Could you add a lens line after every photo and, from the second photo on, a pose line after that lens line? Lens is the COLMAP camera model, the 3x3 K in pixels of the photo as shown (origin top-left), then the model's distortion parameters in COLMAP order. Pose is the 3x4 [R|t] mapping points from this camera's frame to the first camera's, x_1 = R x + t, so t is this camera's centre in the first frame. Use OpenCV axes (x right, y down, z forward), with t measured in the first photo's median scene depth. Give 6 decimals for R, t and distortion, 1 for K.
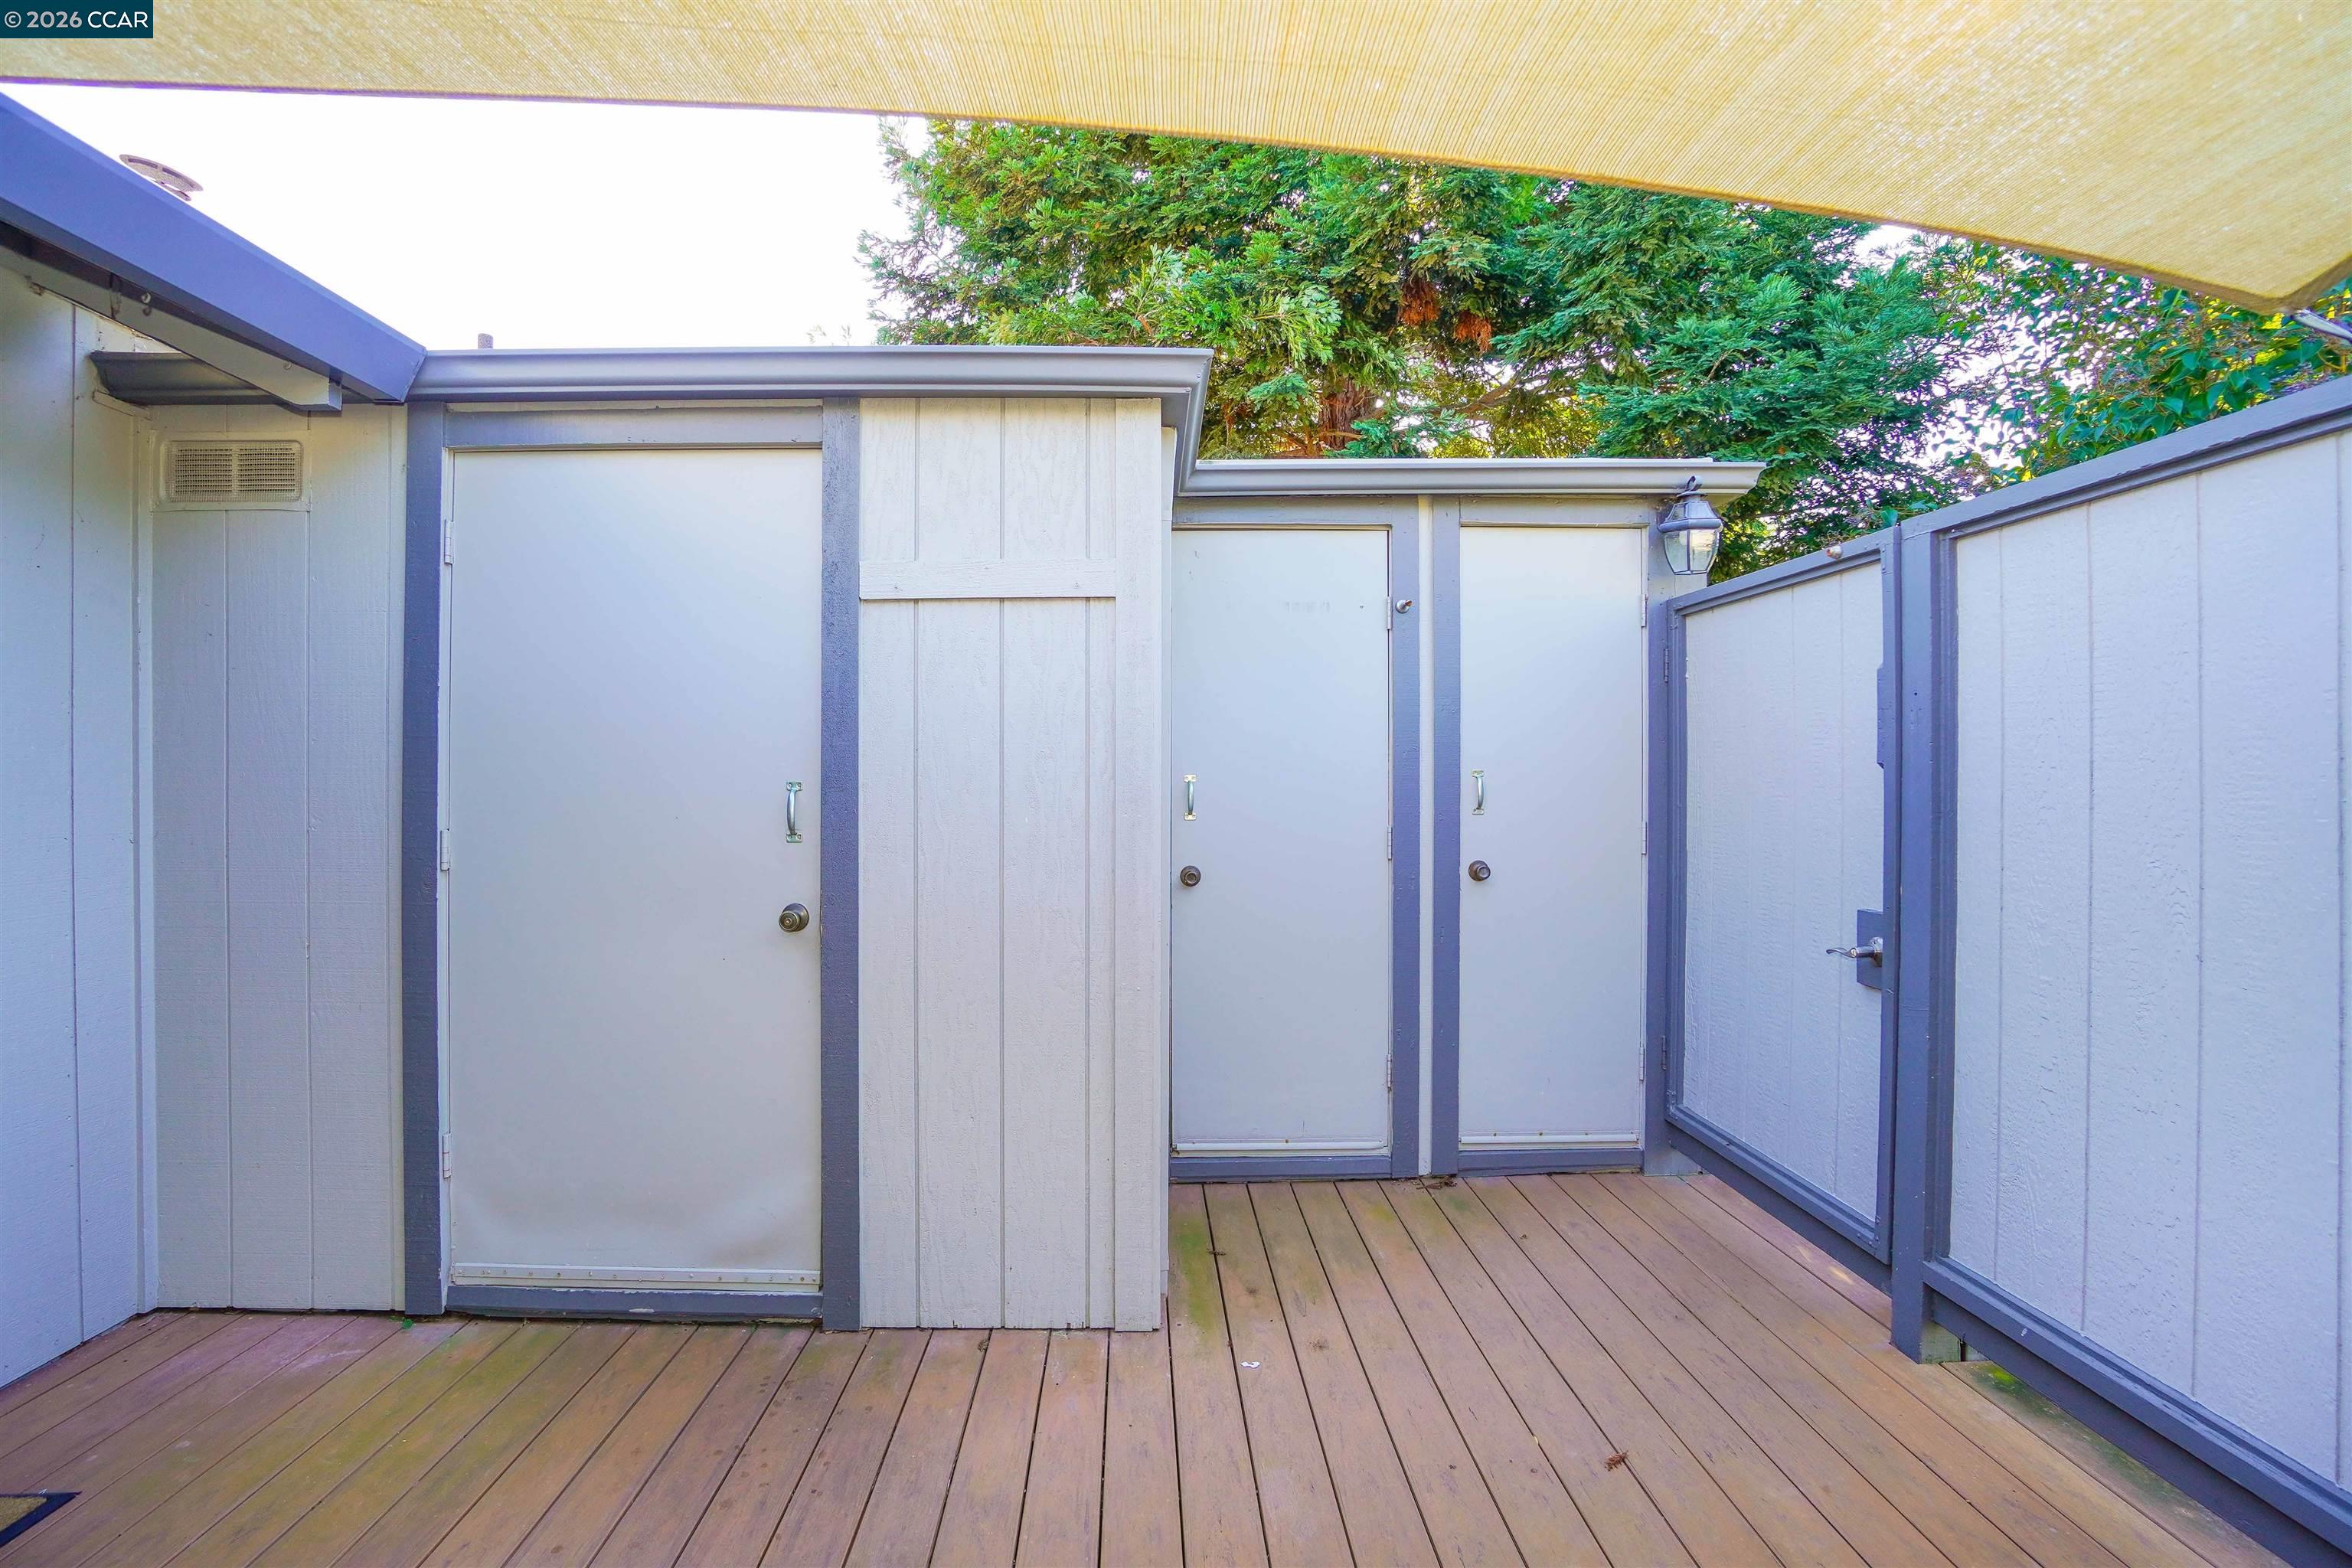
lens RADIAL K [[1042.9, 0, 1149.8], [0, 1042.9, 787.9], [0, 0, 1]] dist [-0.060279, 0.022255]
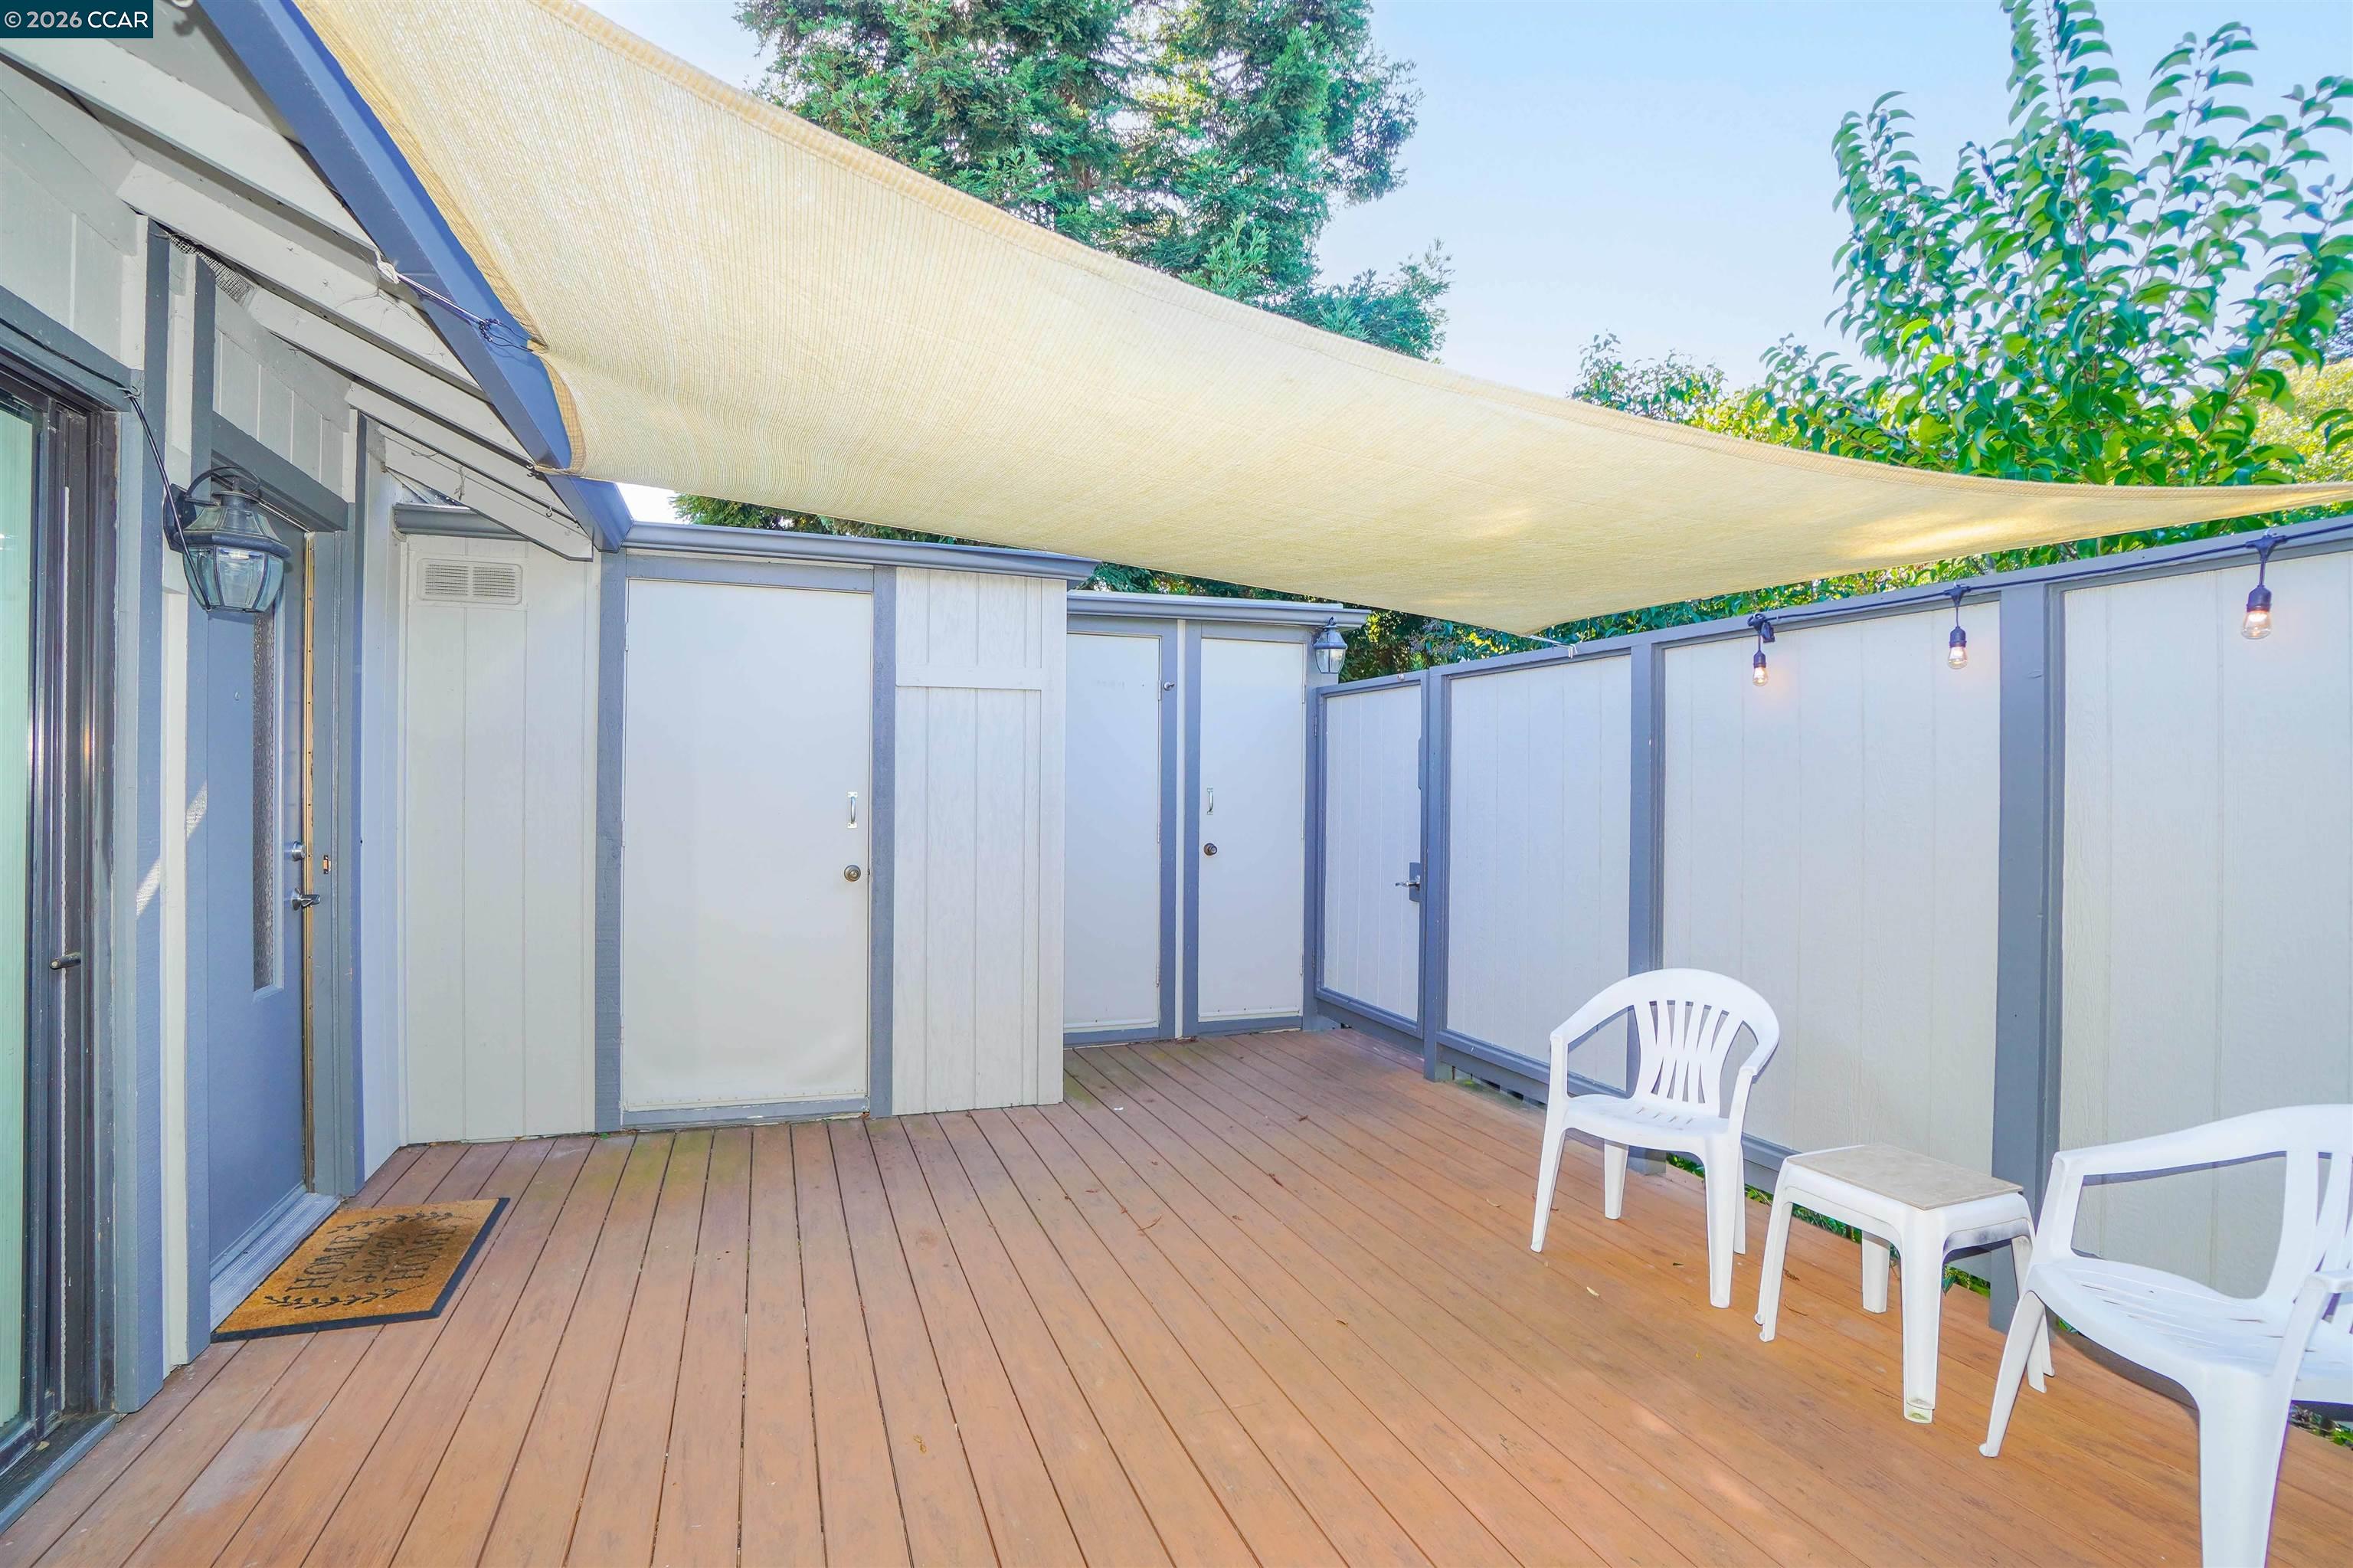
lens RADIAL K [[1043.4, 0, 1150.3], [0, 1043.4, 787.9], [0, 0, 1]] dist [-0.060279, 0.022255]
pose [[0.946865, 0.009201, 0.321500, -0.418175], [-0.006693, 0.999938, -0.008905, -0.000800], [-0.321562, 0.006280, 0.946868, -0.731284]]
